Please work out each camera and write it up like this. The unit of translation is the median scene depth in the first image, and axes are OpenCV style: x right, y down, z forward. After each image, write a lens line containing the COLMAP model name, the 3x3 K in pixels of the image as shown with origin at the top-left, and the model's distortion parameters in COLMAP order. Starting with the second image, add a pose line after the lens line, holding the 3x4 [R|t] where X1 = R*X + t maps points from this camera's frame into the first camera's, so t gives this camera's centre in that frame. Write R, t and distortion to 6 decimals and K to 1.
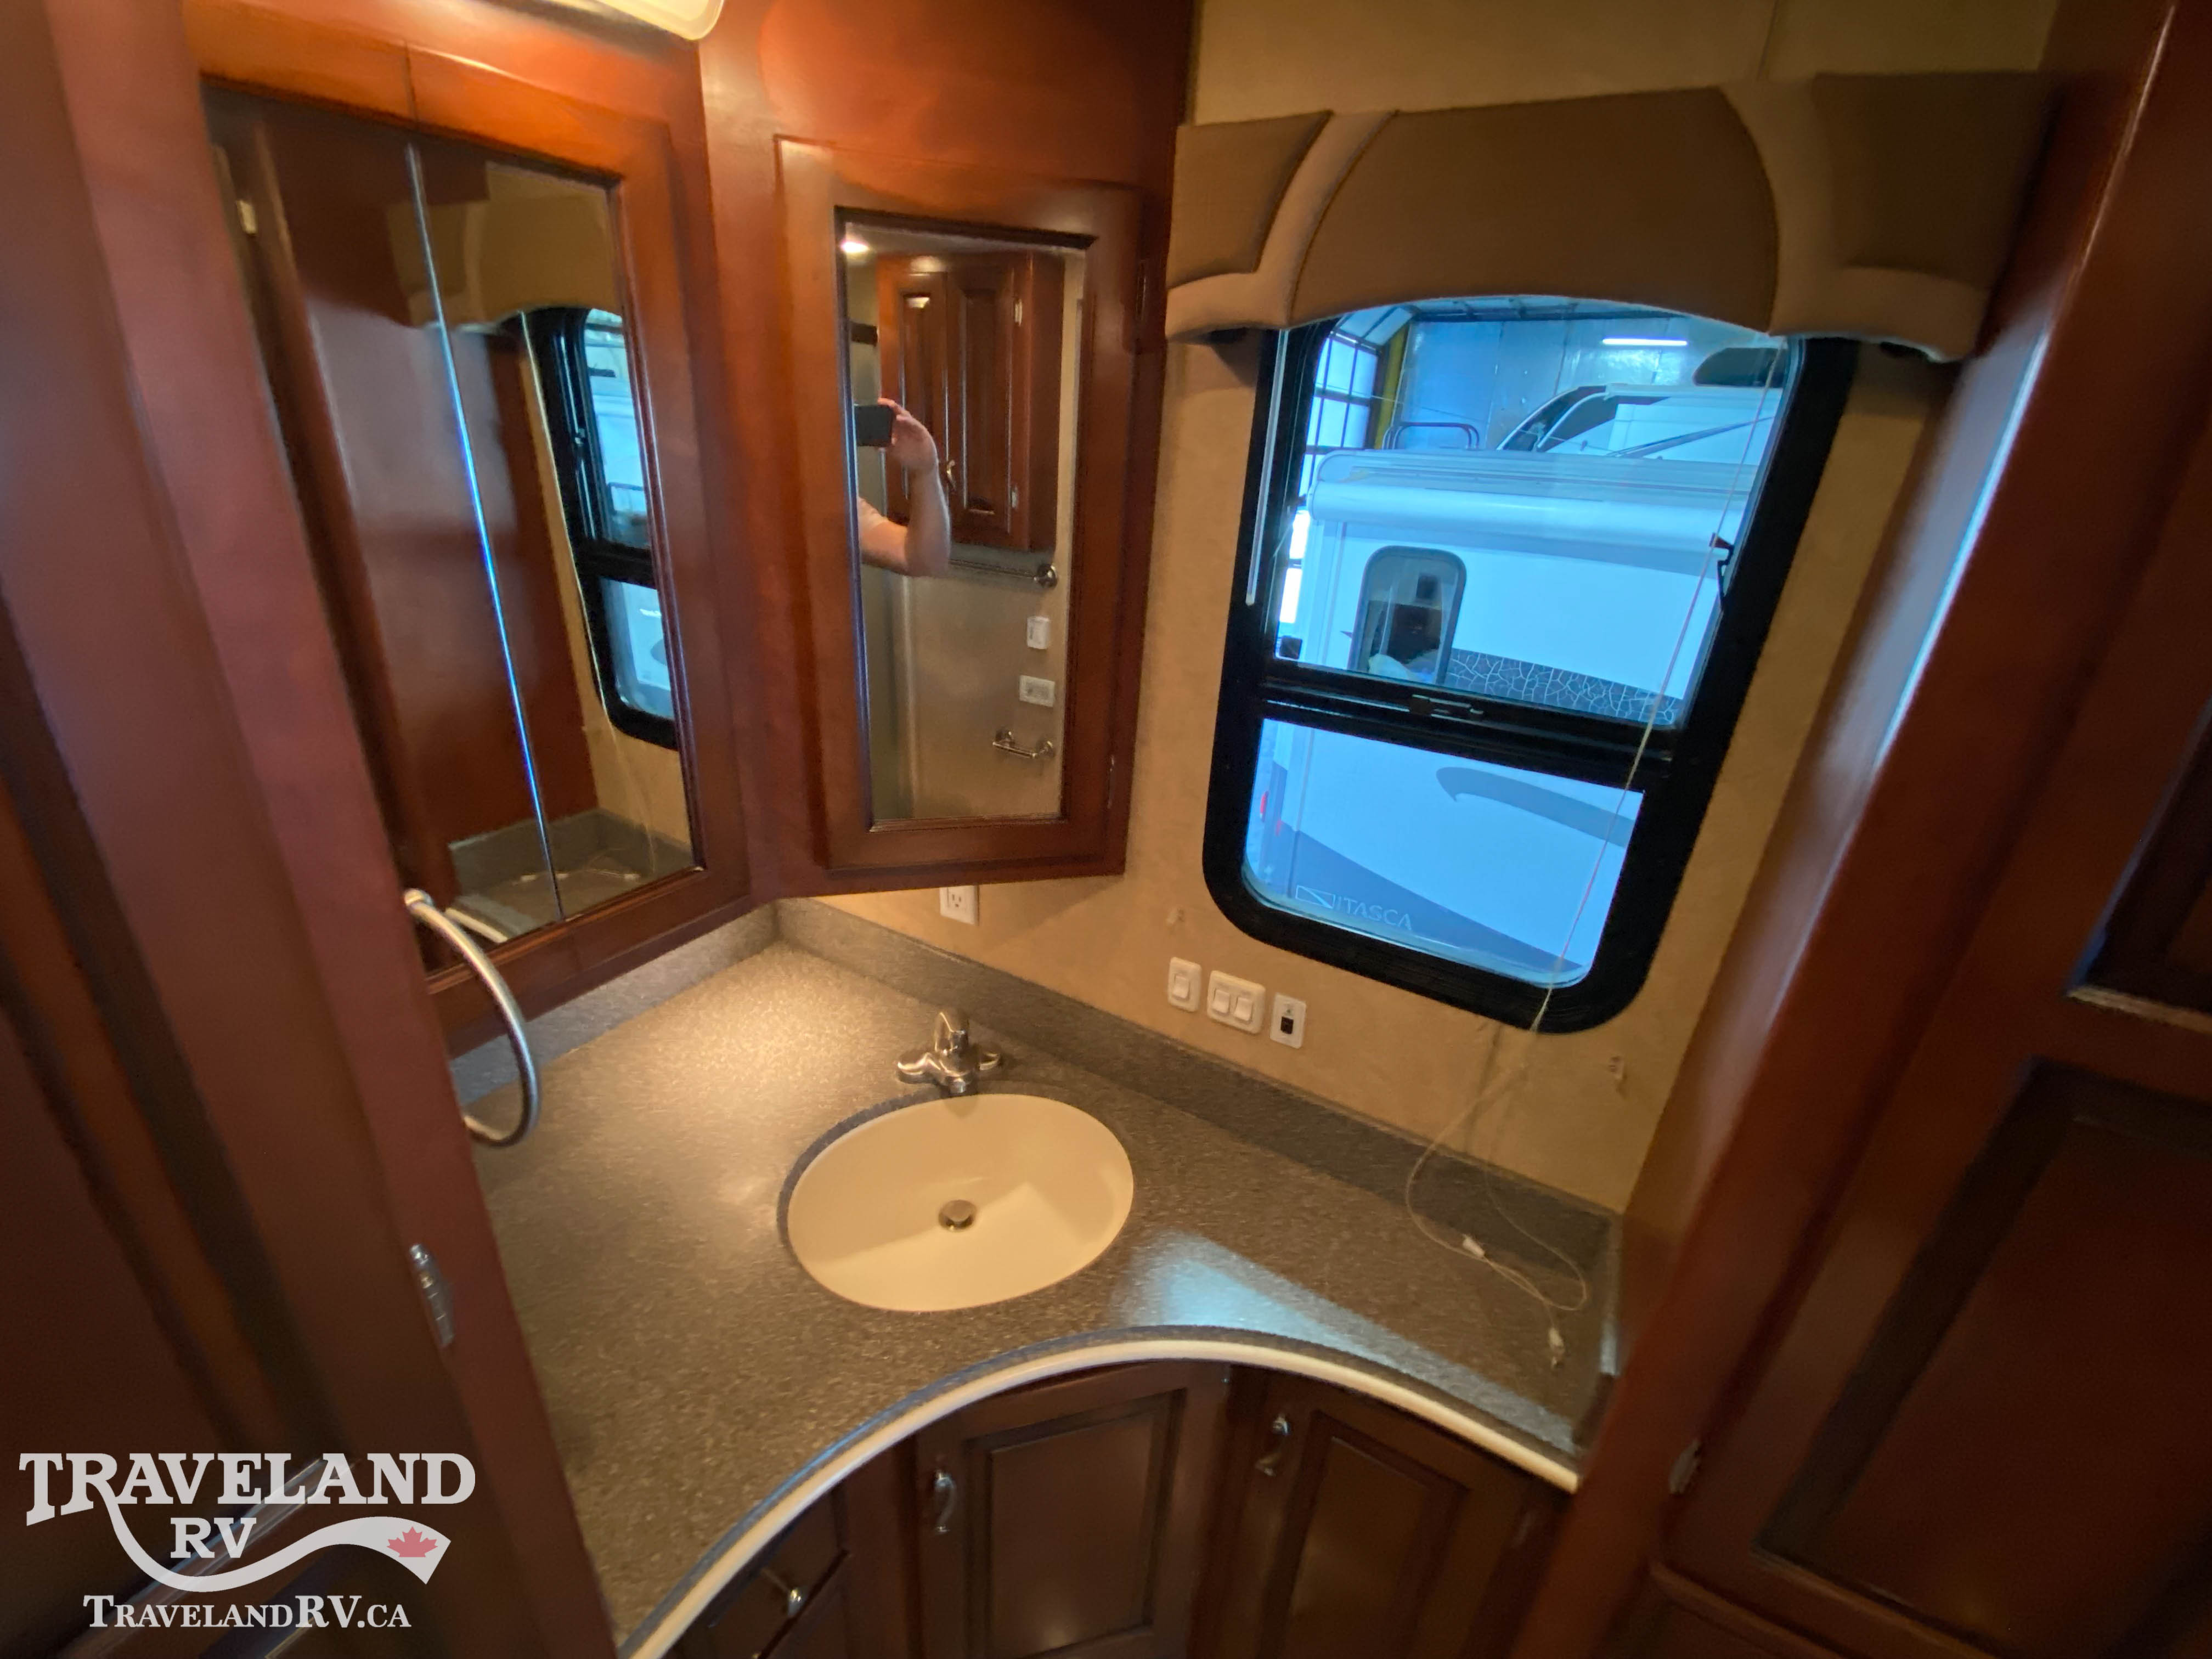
lens RADIAL K [[901.2, 0, 1088.6], [0, 901.2, 823.5], [0, 0, 1]] dist [0.014775, -0.017098]
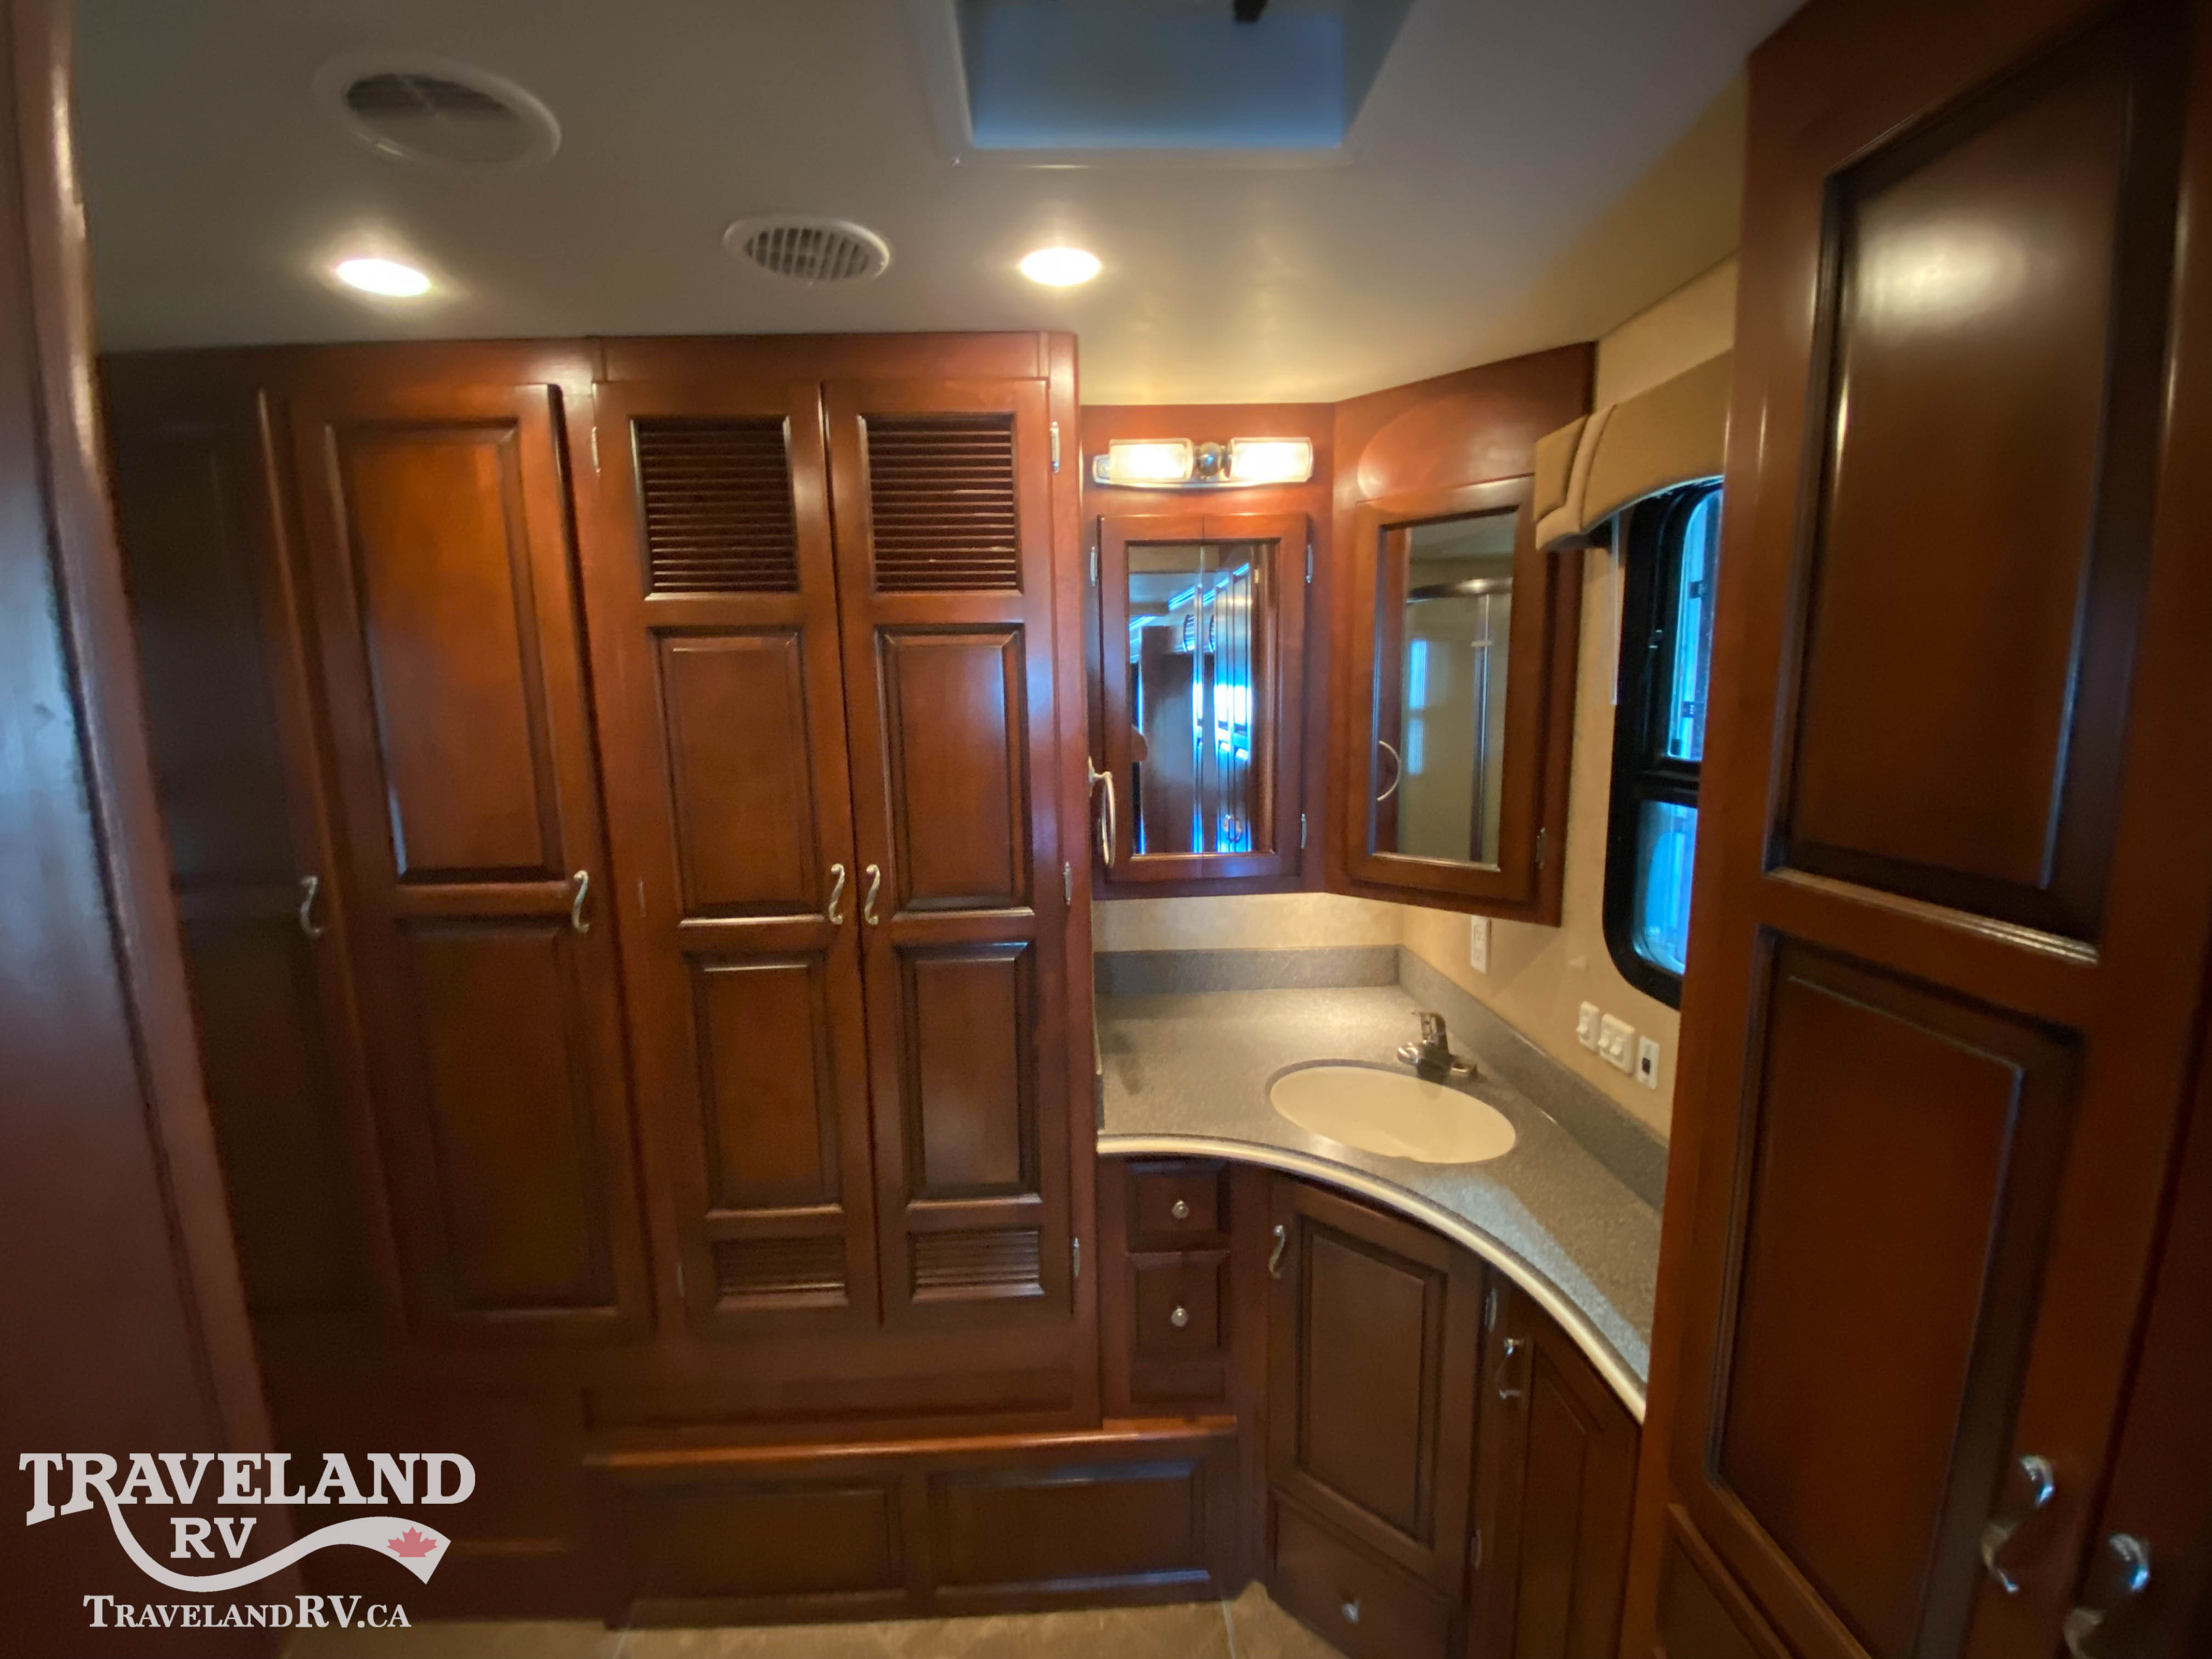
lens RADIAL K [[901.2, 0, 1095.4], [0, 901.2, 838.1], [0, 0, 1]] dist [0.014775, -0.017098]
pose [[0.544442, 0.072687, -0.835643, 0.803604], [-0.285420, 0.952843, -0.103076, 0.273734], [0.788745, 0.294628, 0.539514, -0.274787]]
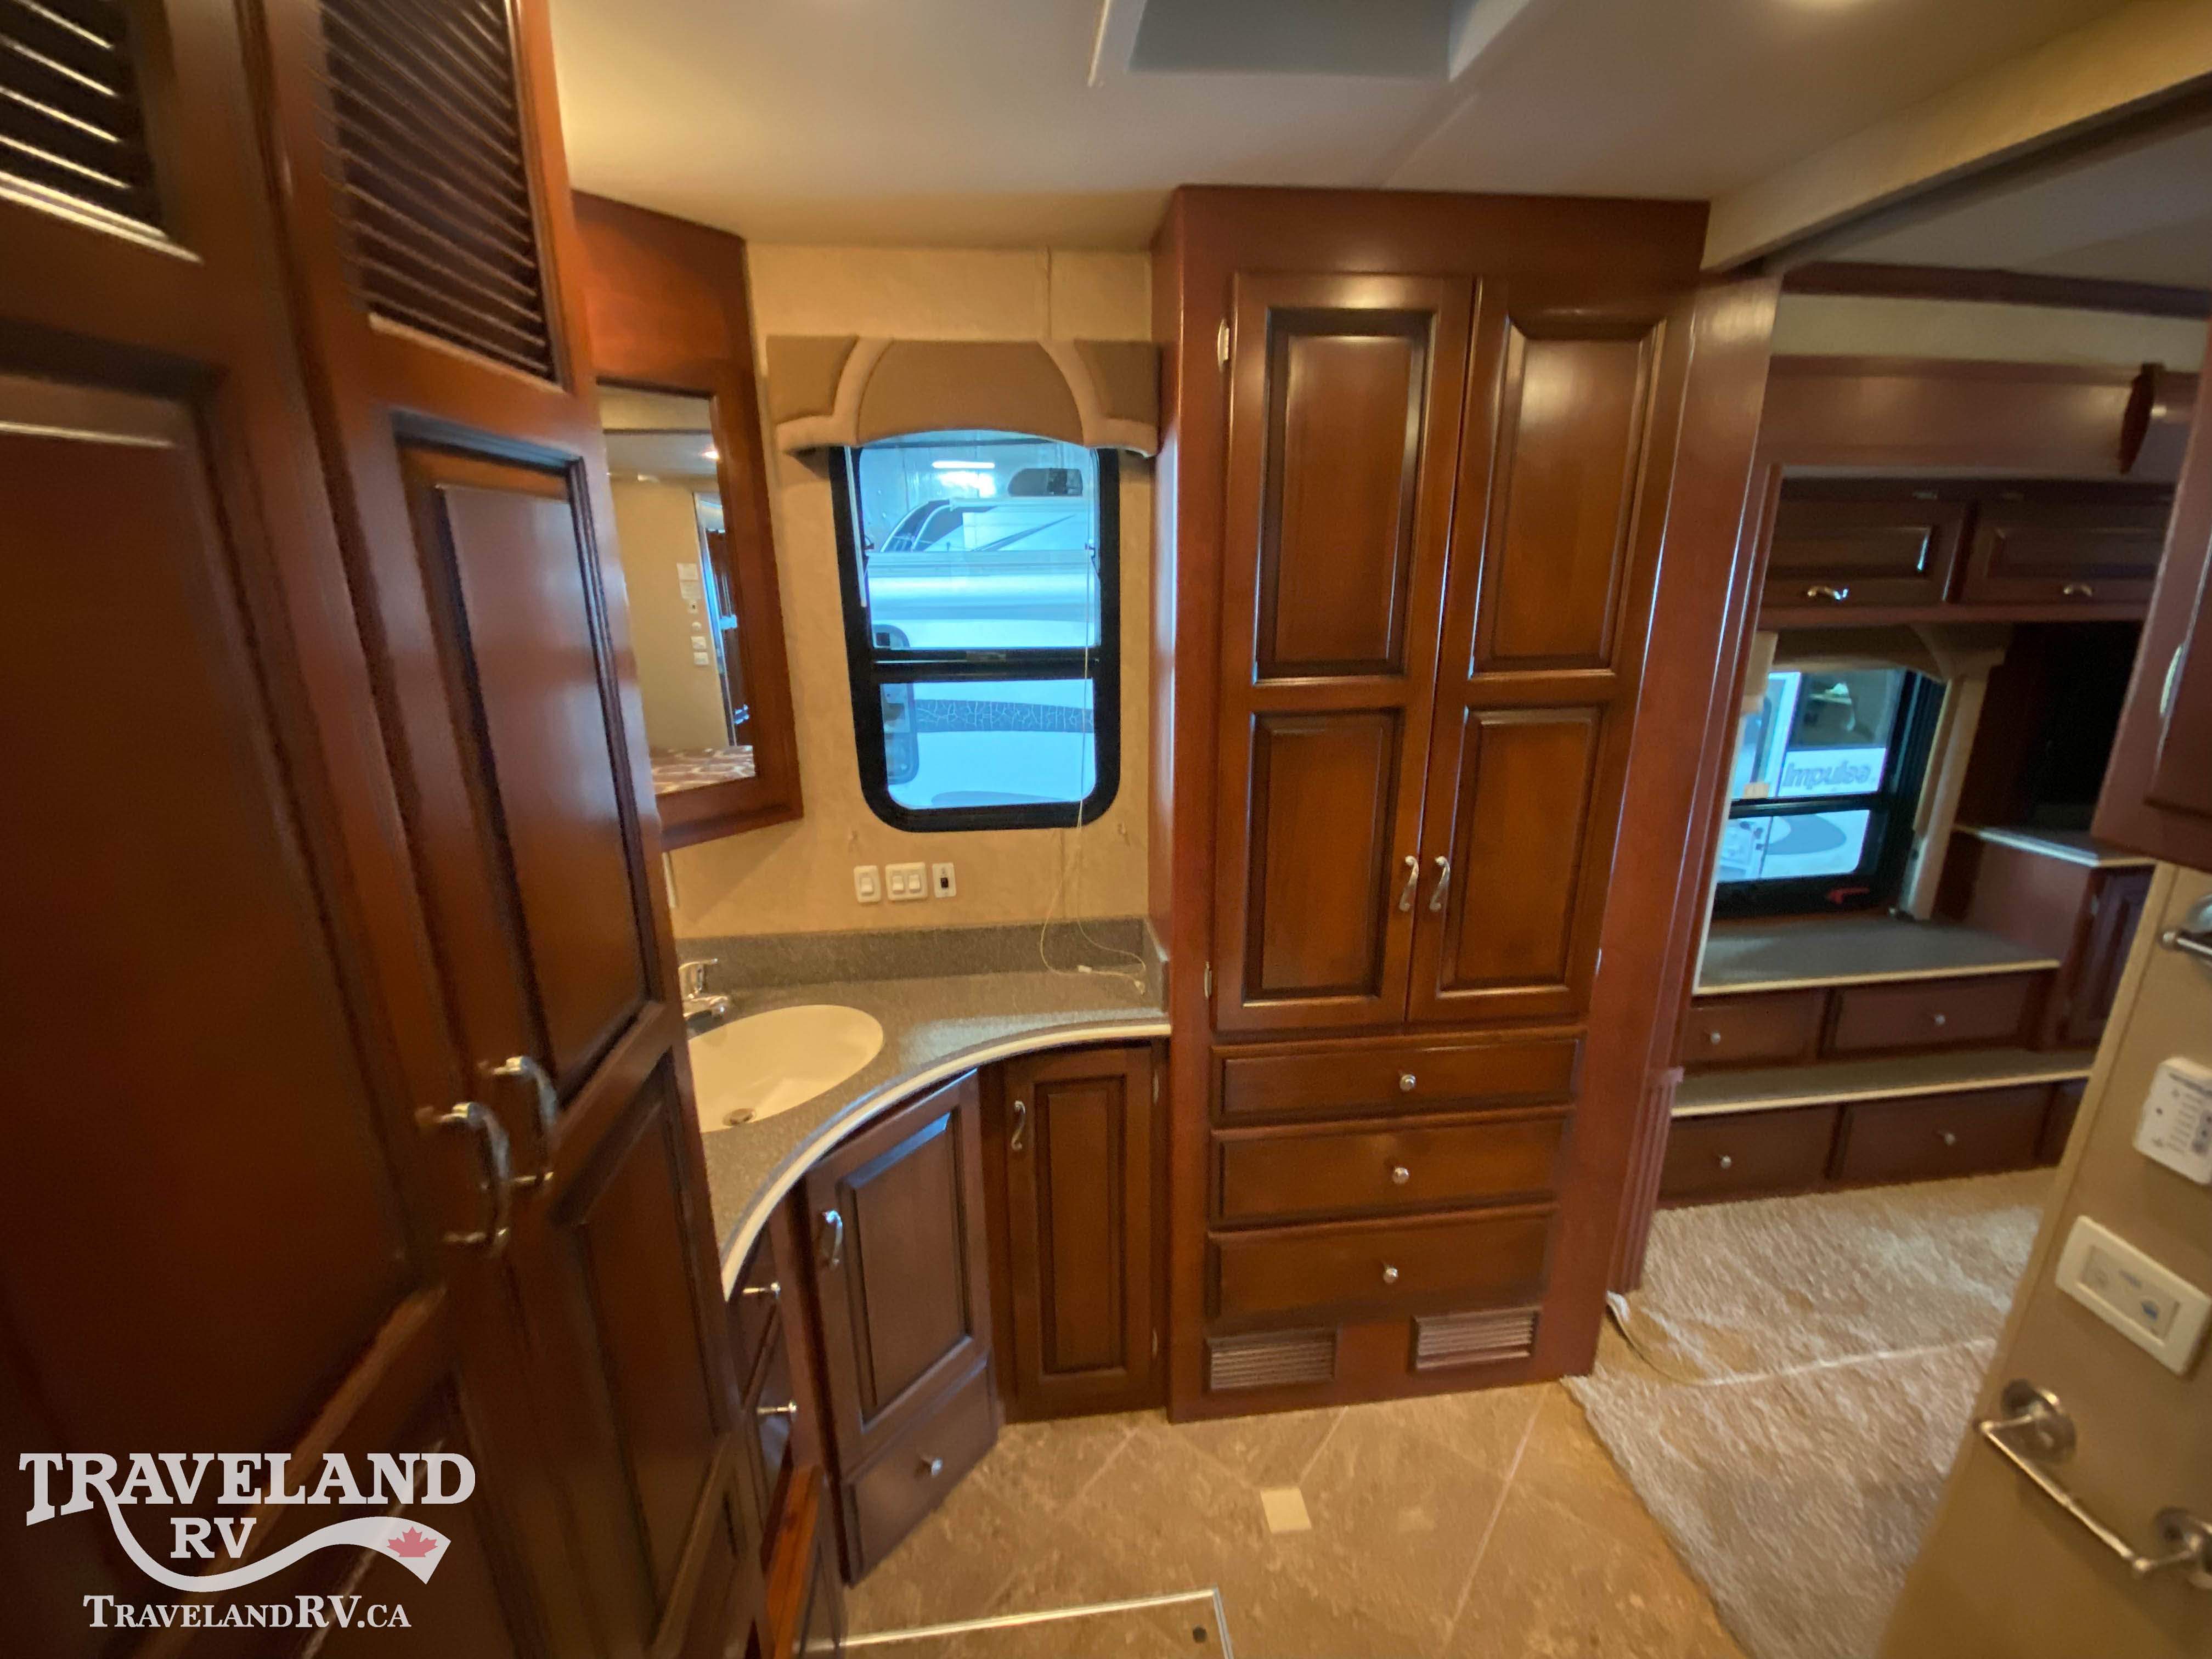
lens RADIAL K [[901.2, 0, 1087.8], [0, 901.2, 835.4], [0, 0, 1]] dist [0.014775, -0.017098]
pose [[0.808544, -0.231031, 0.541185, -0.399493], [0.285703, 0.958153, -0.017812, 0.249494], [-0.514423, 0.169020, 0.840715, -0.430118]]
